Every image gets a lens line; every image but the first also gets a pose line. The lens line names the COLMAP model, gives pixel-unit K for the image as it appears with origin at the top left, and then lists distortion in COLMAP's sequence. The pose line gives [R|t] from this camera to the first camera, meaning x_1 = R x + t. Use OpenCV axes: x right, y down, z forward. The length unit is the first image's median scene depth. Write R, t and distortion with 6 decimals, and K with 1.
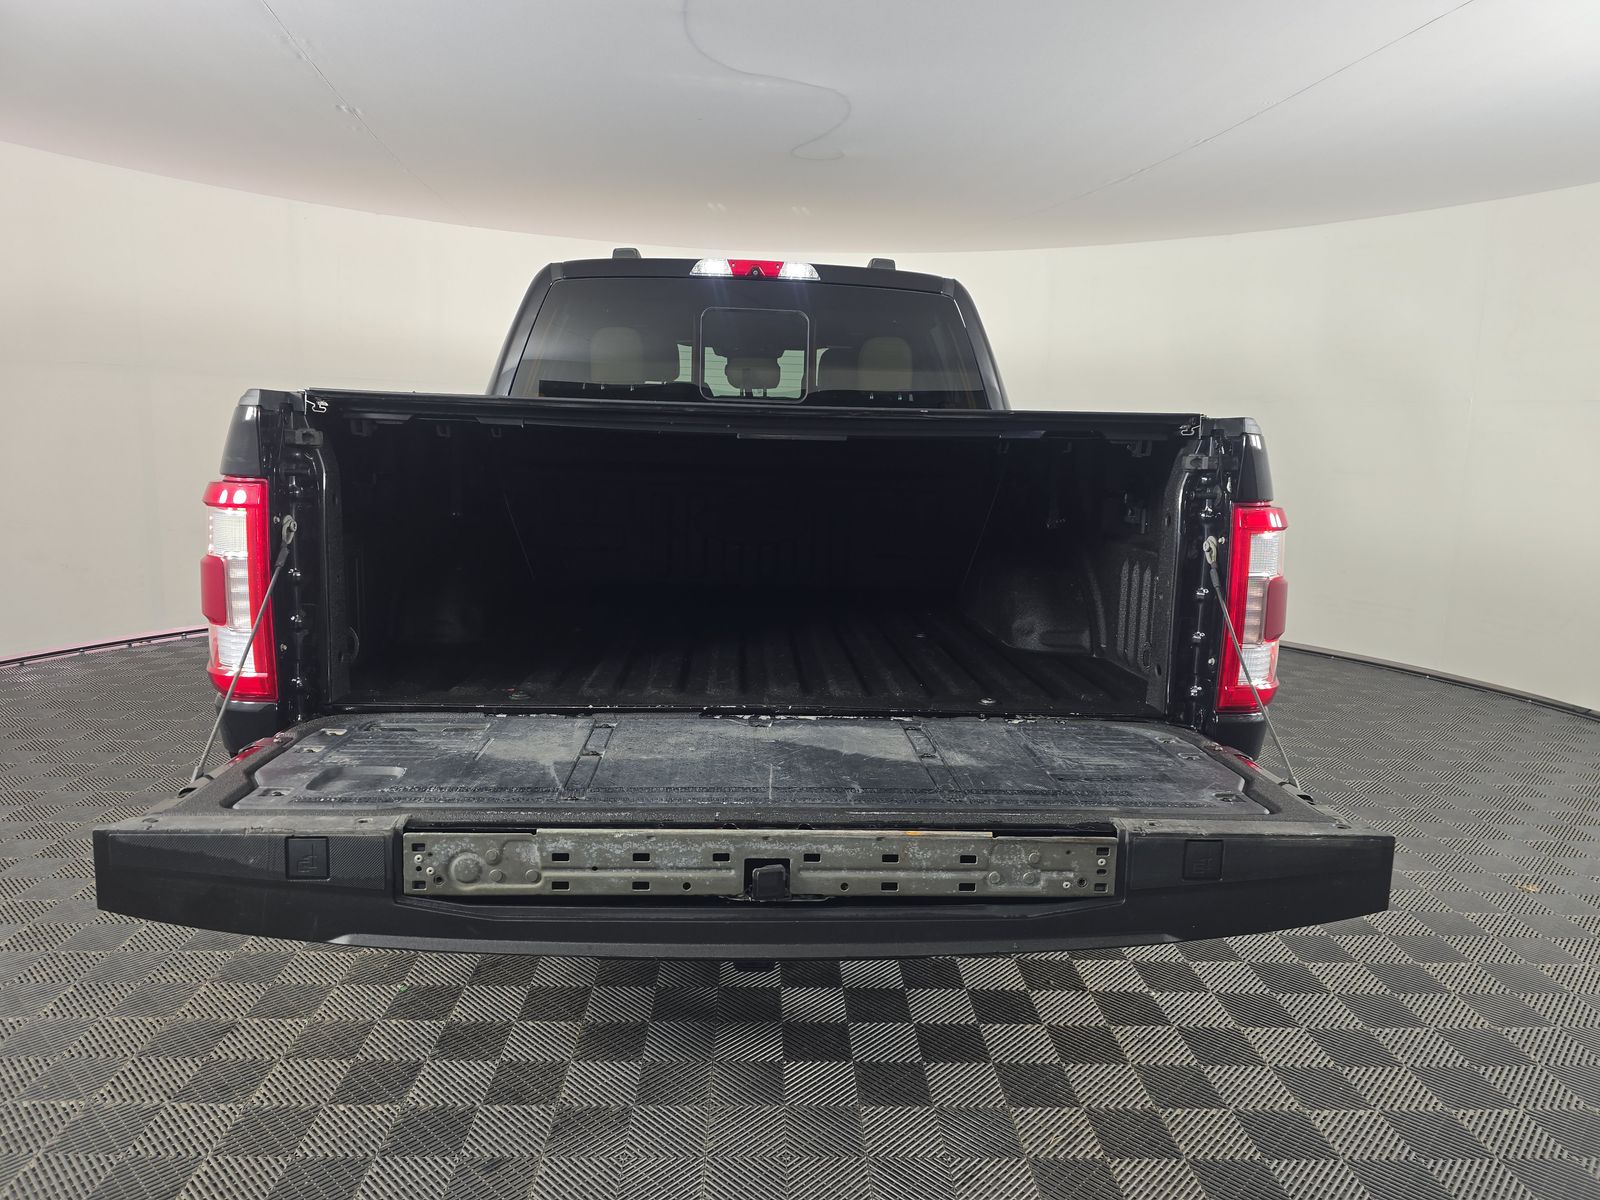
lens RADIAL K [[1079.2, 0, 810.6], [0, 1079.2, 606.6], [0, 0, 1]] dist [0.006196, -0.011483]
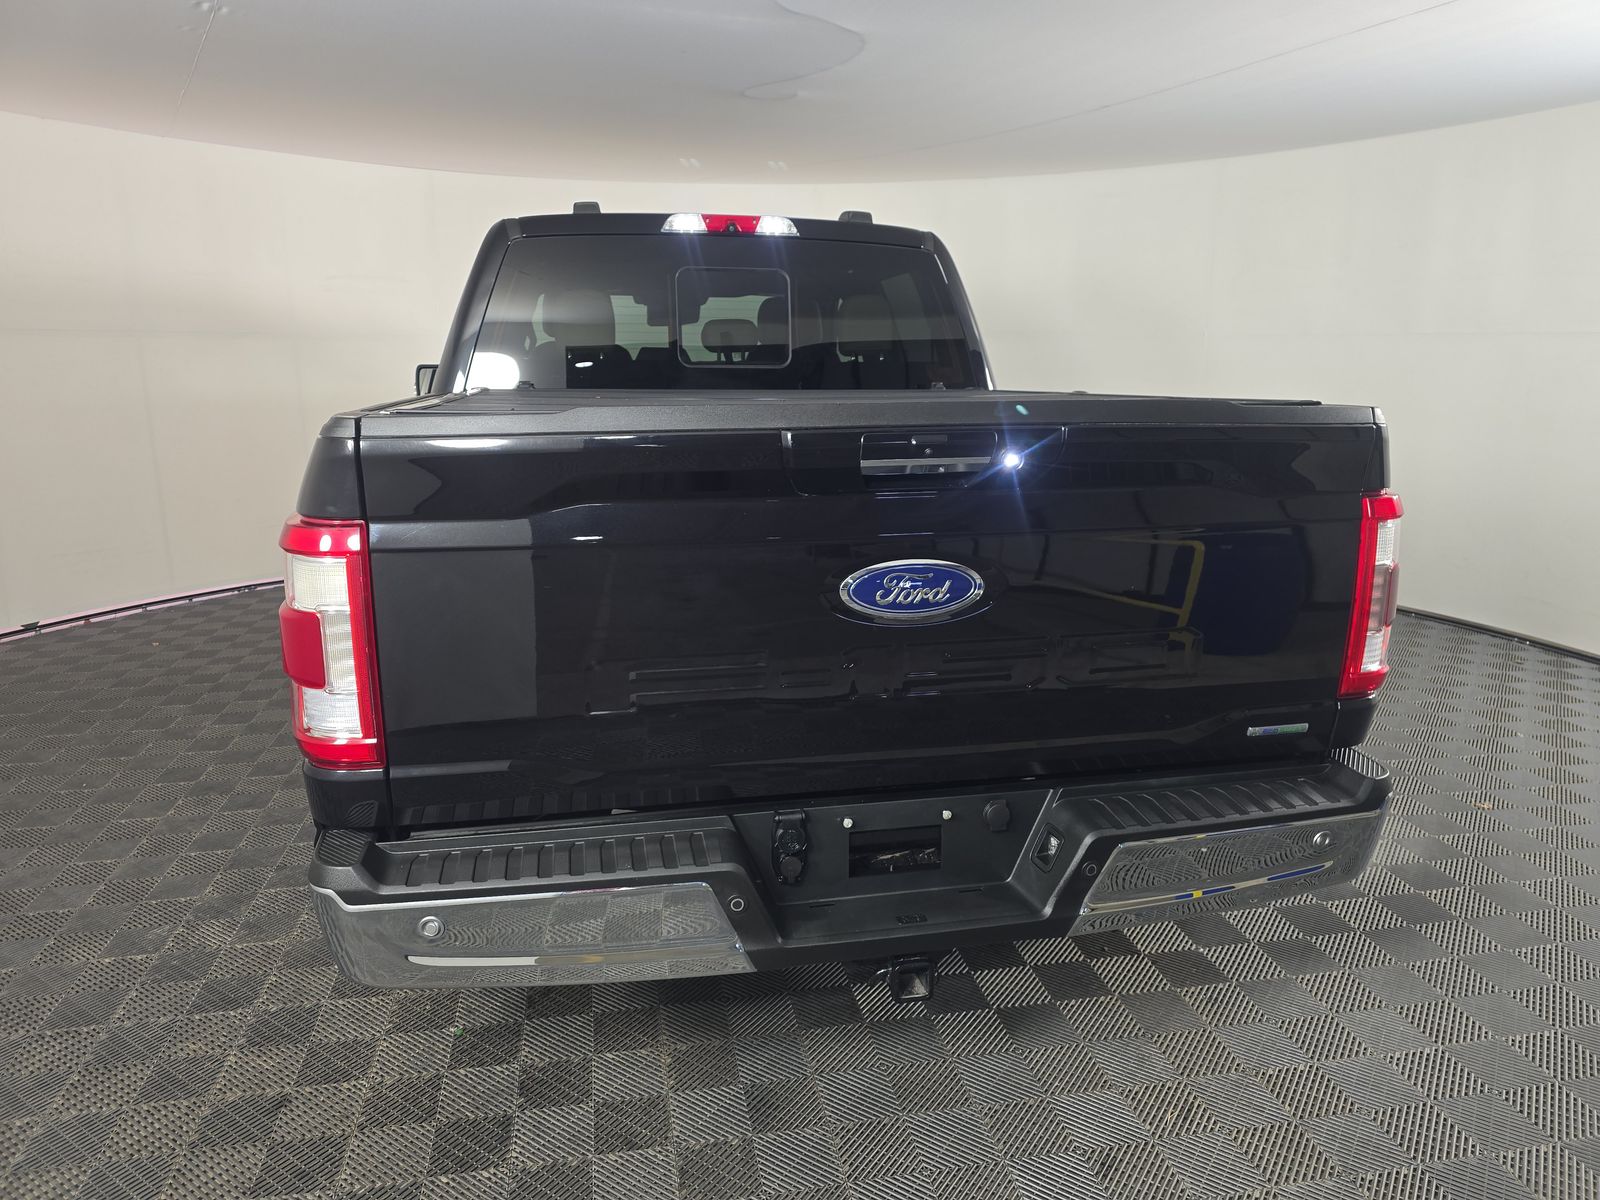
lens RADIAL K [[1079.2, 0, 795.5], [0, 1079.2, 603.7], [0, 0, 1]] dist [0.006196, -0.011483]
pose [[0.988047, -0.059363, 0.142267, -0.149140], [0.049460, 0.996166, 0.072160, -0.050027], [-0.146005, -0.064261, 0.987195, 0.045830]]
